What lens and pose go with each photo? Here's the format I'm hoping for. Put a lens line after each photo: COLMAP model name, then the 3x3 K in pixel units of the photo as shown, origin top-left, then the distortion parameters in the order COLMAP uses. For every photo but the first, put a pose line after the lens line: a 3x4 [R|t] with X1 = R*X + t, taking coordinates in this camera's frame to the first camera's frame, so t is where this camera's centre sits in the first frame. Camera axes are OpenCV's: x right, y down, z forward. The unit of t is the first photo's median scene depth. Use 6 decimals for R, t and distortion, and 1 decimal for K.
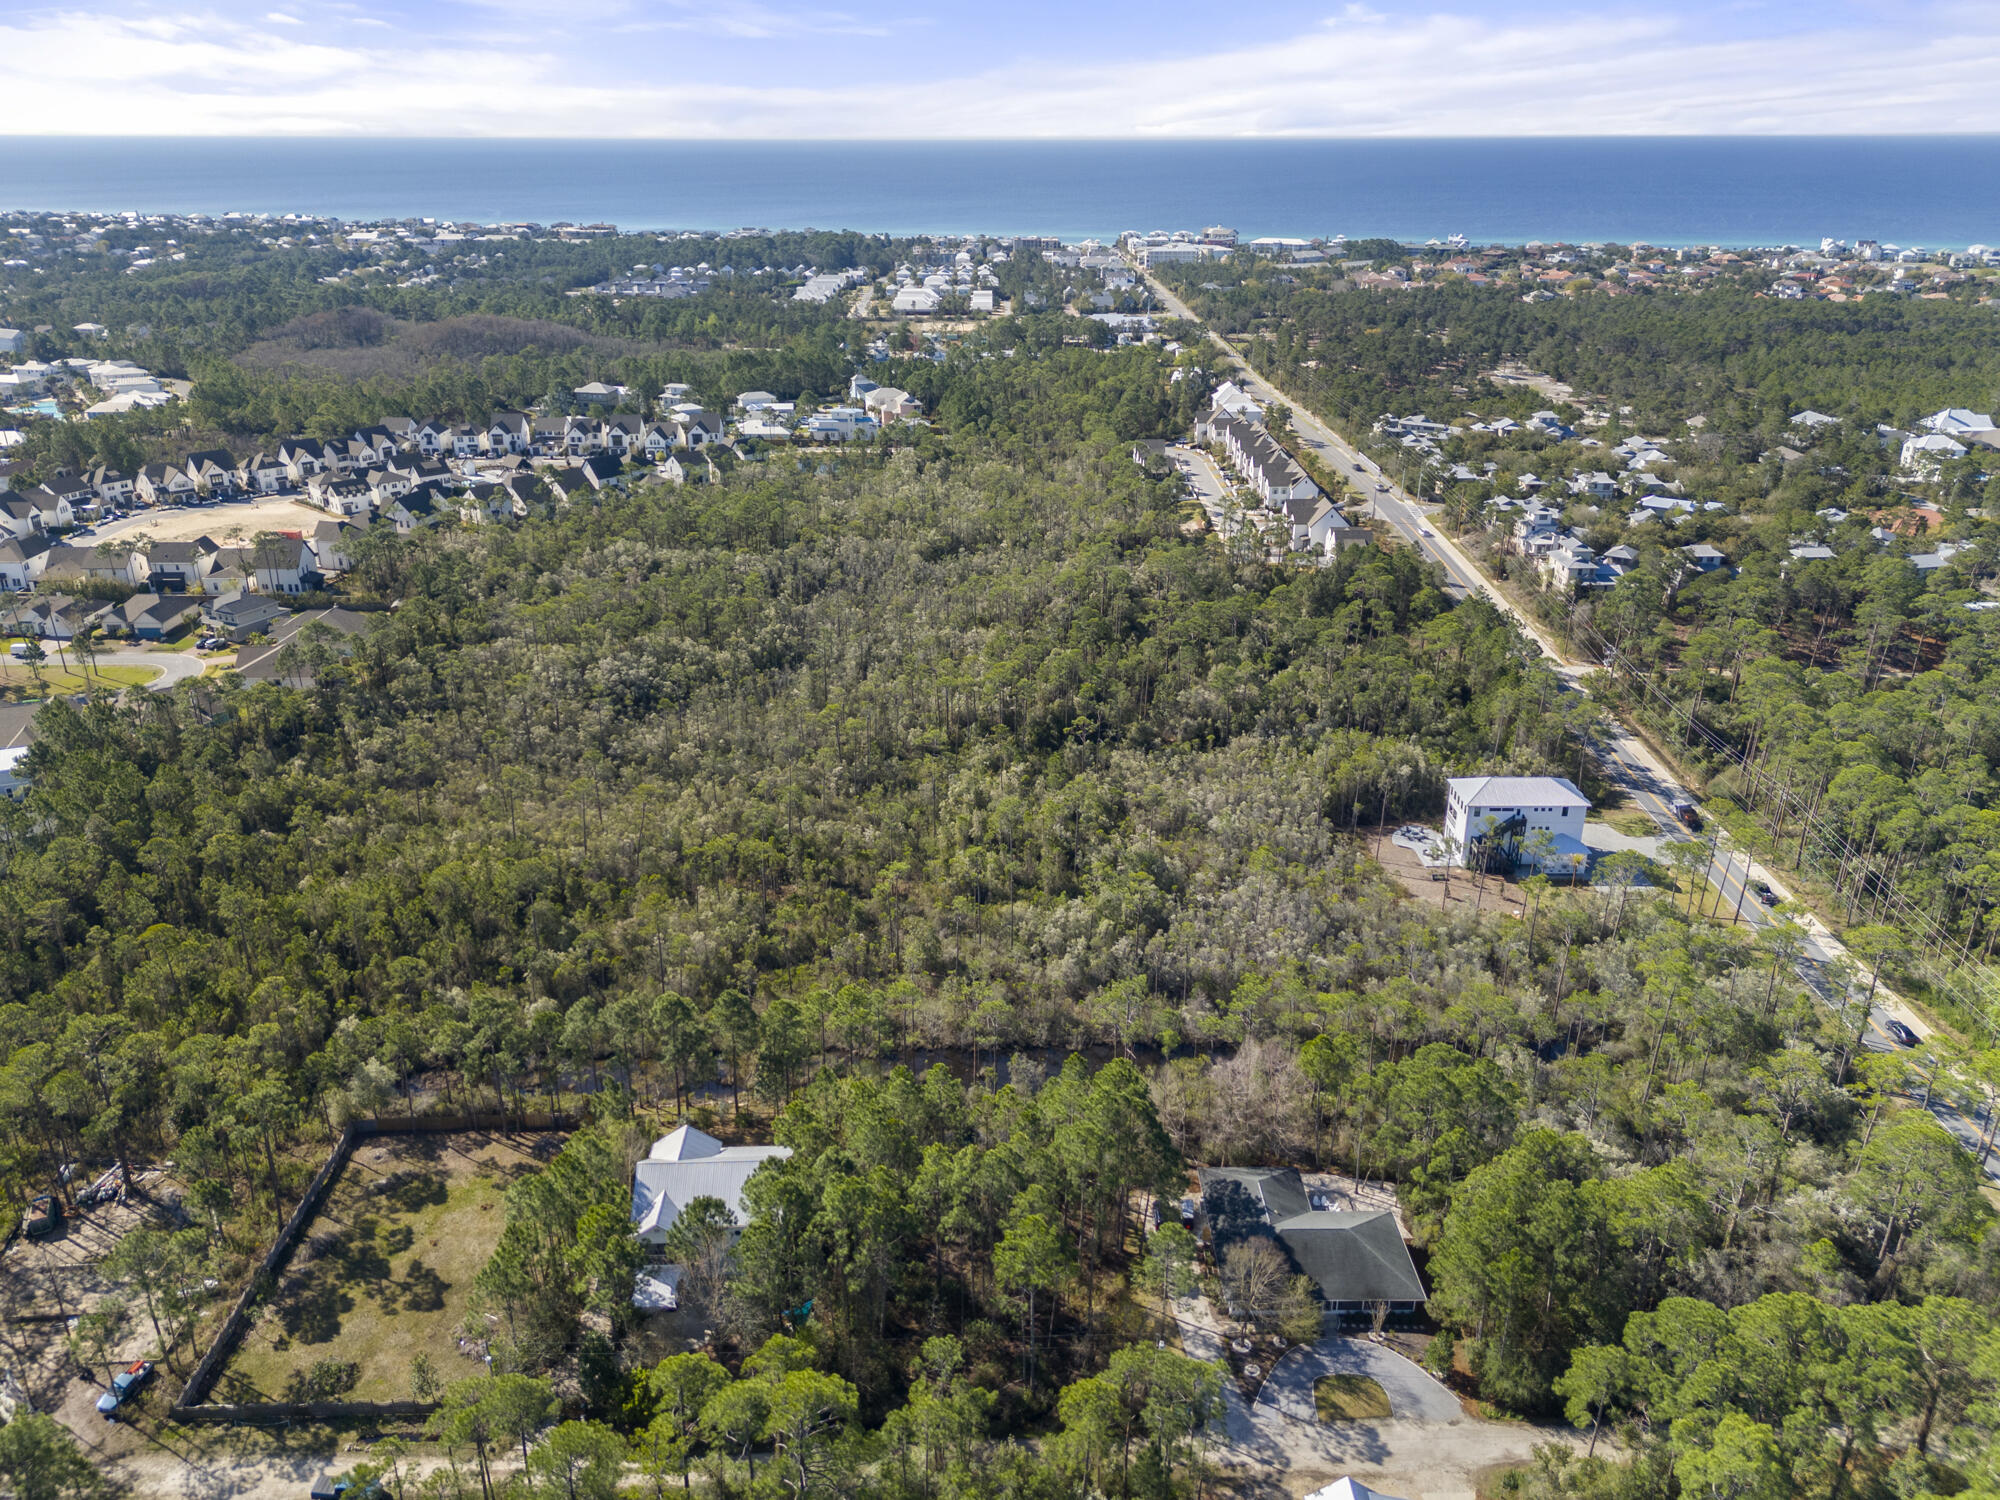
lens RADIAL K [[1436.0, 0, 1000.0], [0, 1436.0, 750.0], [0, 0, 1]] dist [0.068583, -0.063094]
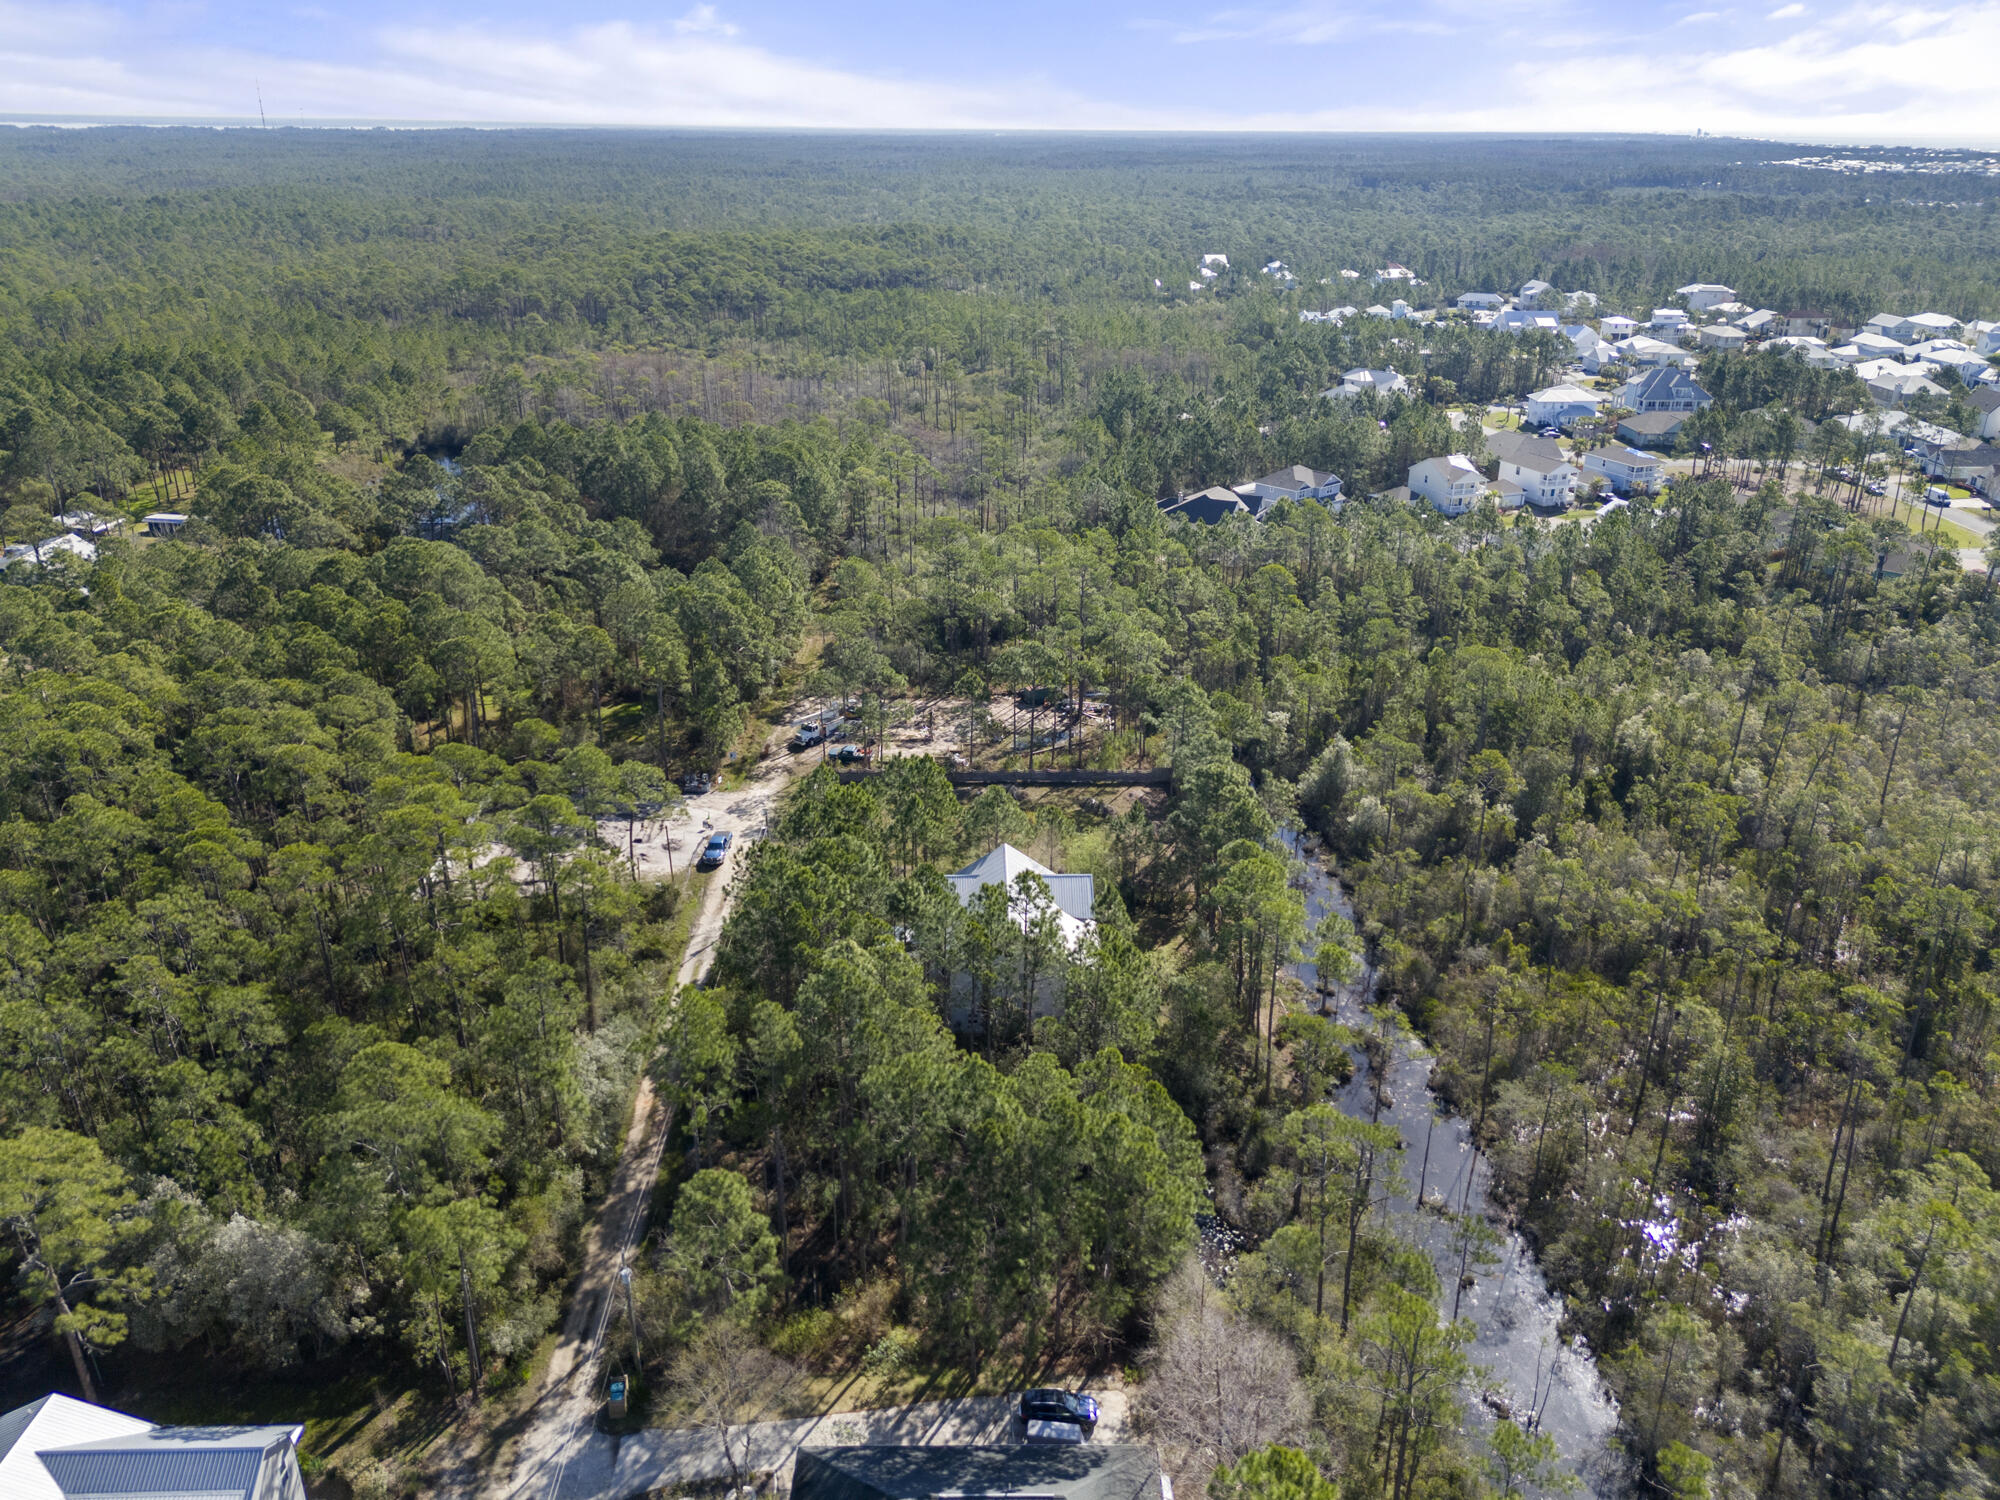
lens RADIAL K [[1454.2, 0, 1000.0], [0, 1454.2, 750.0], [0, 0, 1]] dist [0.063374, -0.056315]
pose [[-0.003080, 0.398301, -0.917250, 0.365467], [-0.397283, 0.841273, 0.366643, -0.062335], [0.917691, 0.365537, 0.155647, 0.557268]]
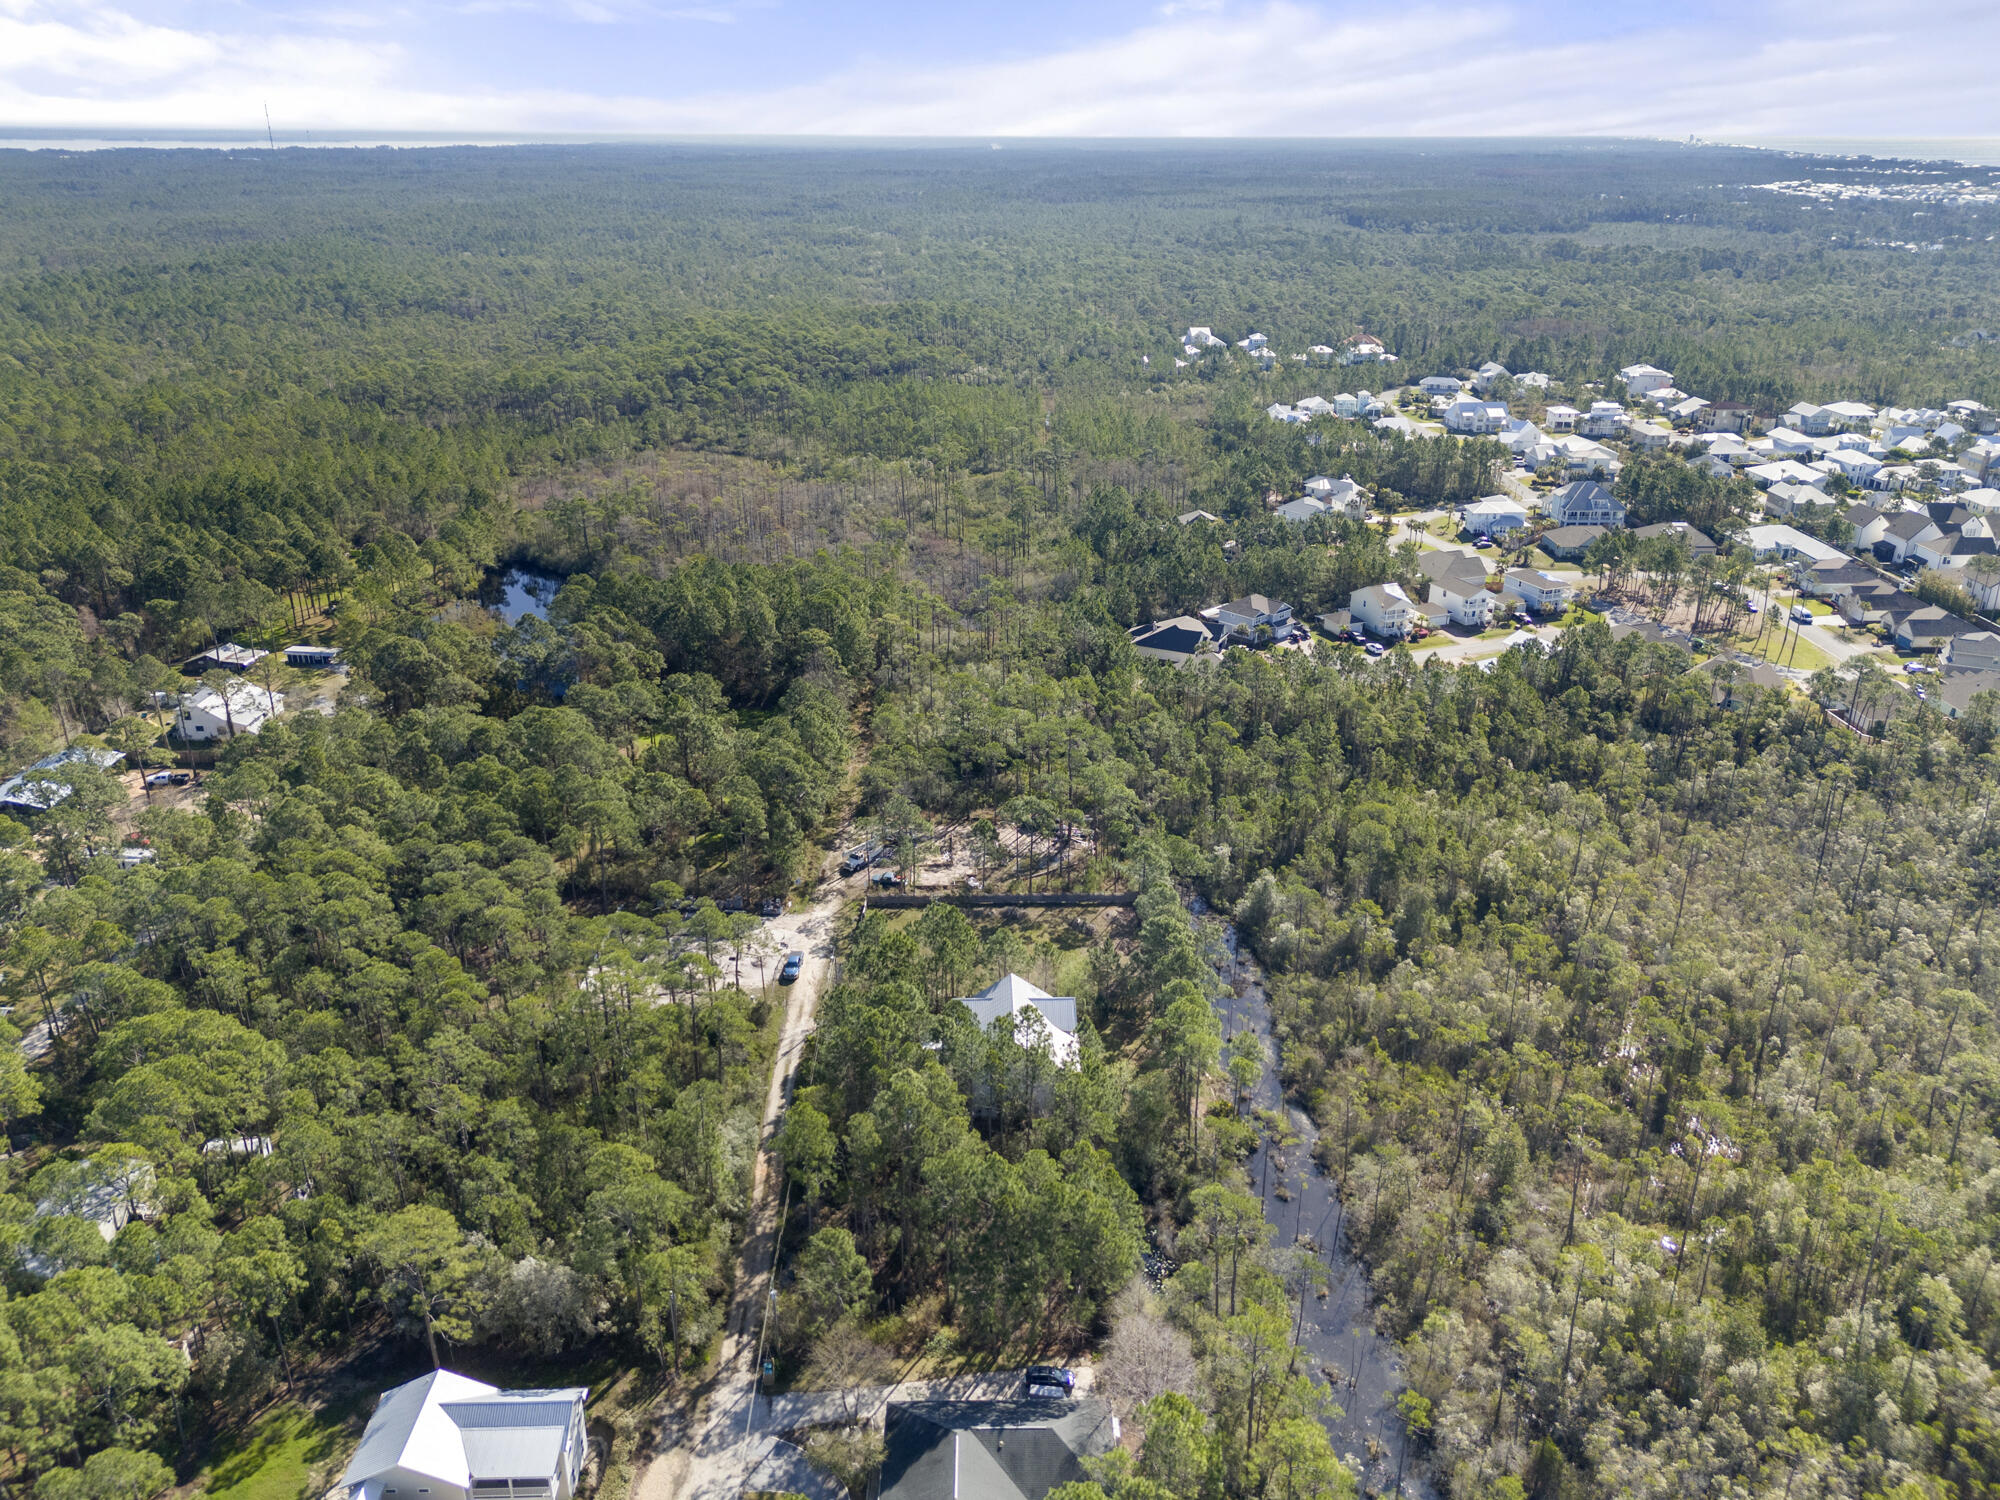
lens RADIAL K [[1454.2, 0, 1000.0], [0, 1454.2, 750.0], [0, 0, 1]] dist [0.063374, -0.056315]
pose [[-0.001020, 0.396457, -0.918053, 0.535525], [-0.392164, 0.844354, 0.365066, -0.214808], [0.919895, 0.360399, 0.154615, 0.488162]]
